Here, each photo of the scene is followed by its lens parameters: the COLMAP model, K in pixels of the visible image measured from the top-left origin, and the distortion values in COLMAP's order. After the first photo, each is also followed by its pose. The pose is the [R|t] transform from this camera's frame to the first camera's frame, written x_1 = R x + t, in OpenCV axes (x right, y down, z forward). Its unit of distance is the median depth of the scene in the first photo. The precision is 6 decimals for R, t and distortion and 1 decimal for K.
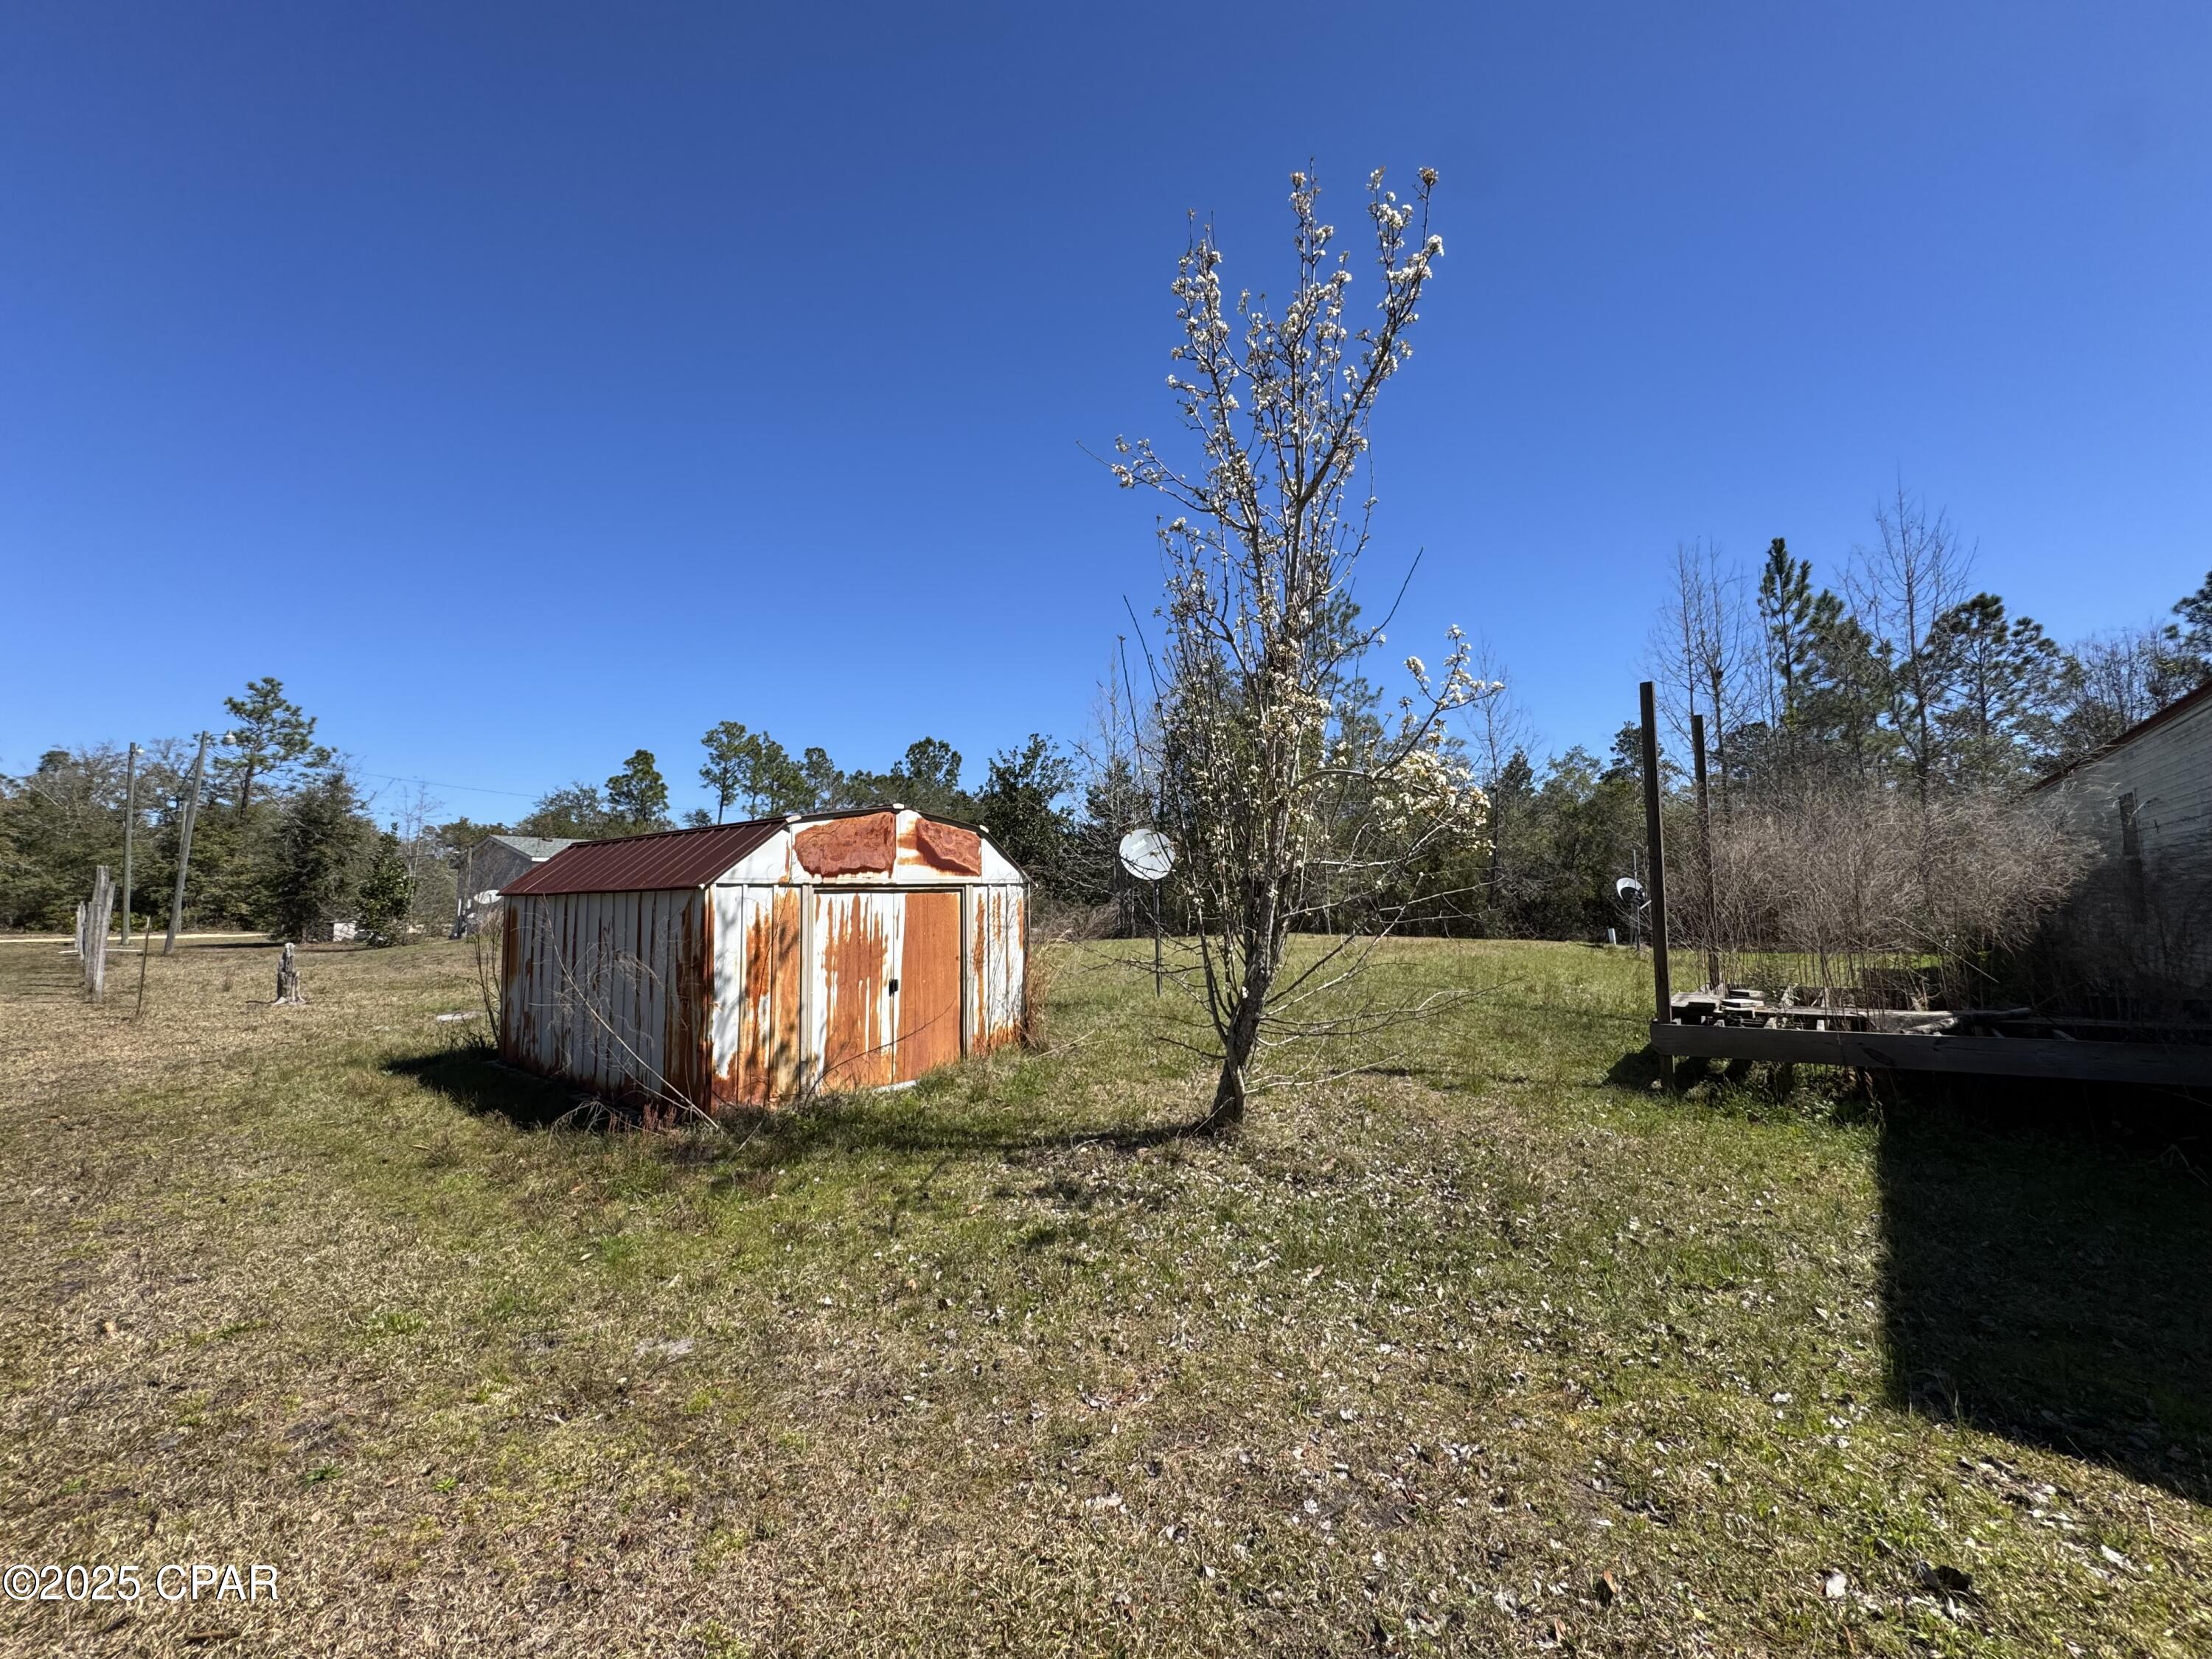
lens RADIAL K [[886.5, 0, 1102.9], [0, 886.5, 834.7], [0, 0, 1]] dist [0.001013, -0.000345]
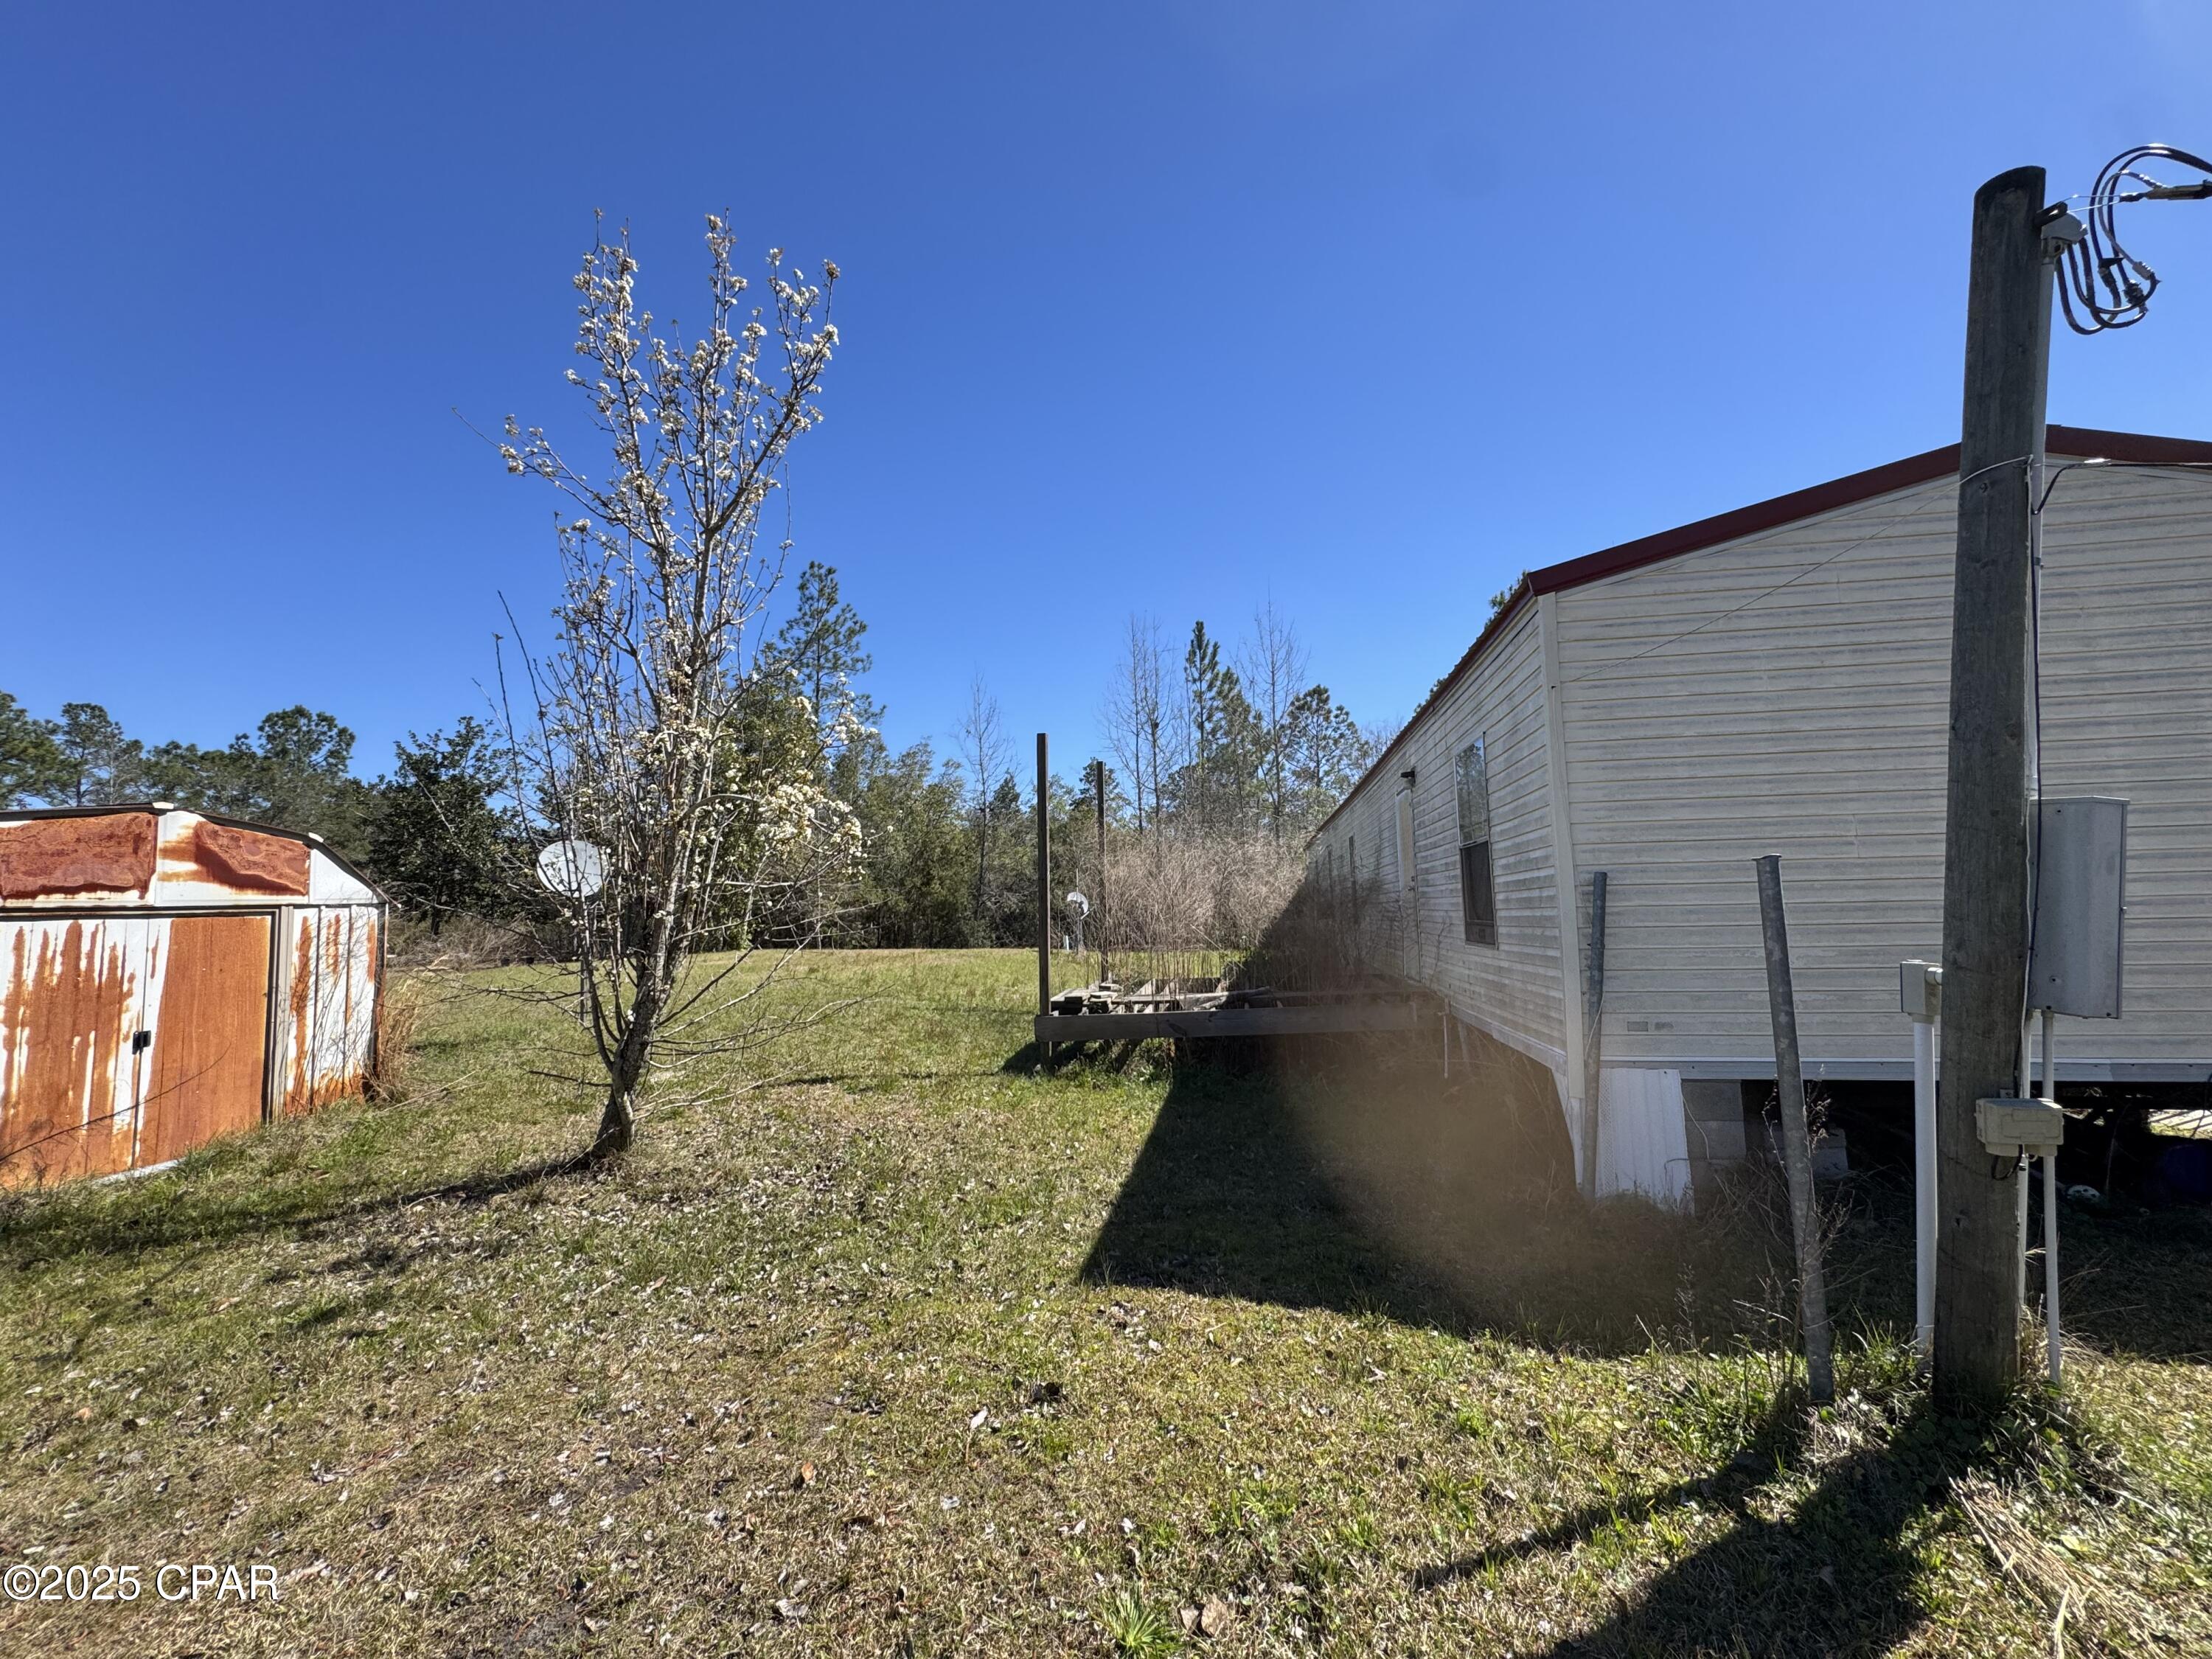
lens RADIAL K [[886.5, 0, 1105.3], [0, 886.5, 833.0], [0, 0, 1]] dist [0.001013, -0.000345]
pose [[0.856398, 0.033679, 0.515217, 0.078964], [-0.025265, 0.999408, -0.023334, -0.011655], [-0.515698, 0.006966, 0.856742, -0.090173]]
